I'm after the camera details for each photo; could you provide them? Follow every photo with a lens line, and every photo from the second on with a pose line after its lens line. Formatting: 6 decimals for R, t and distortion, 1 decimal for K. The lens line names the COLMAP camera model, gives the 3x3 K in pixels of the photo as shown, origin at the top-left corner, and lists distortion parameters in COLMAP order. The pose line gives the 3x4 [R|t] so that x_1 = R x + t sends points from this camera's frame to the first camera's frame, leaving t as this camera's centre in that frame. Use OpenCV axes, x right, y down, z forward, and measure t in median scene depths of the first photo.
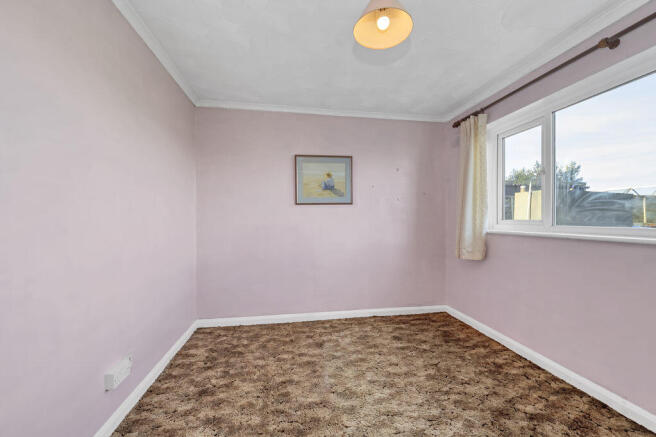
lens RADIAL K [[263.7, 0, 330.3], [0, 263.7, 221.7], [0, 0, 1]] dist [-0.007704, -0.000441]
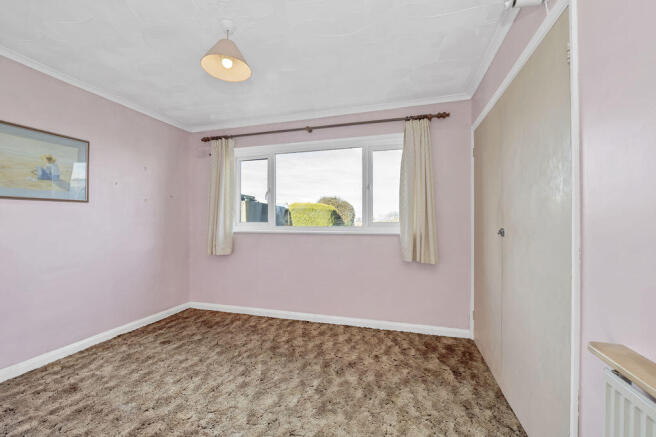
lens RADIAL K [[263.7, 0, 330.3], [0, 263.7, 221.7], [0, 0, 1]] dist [-0.007704, -0.000441]
pose [[0.435692, 0.003203, 0.900090, -0.360833], [0.008170, 0.999938, -0.007513, 0.003447], [-0.900059, 0.010627, 0.435639, 0.013917]]
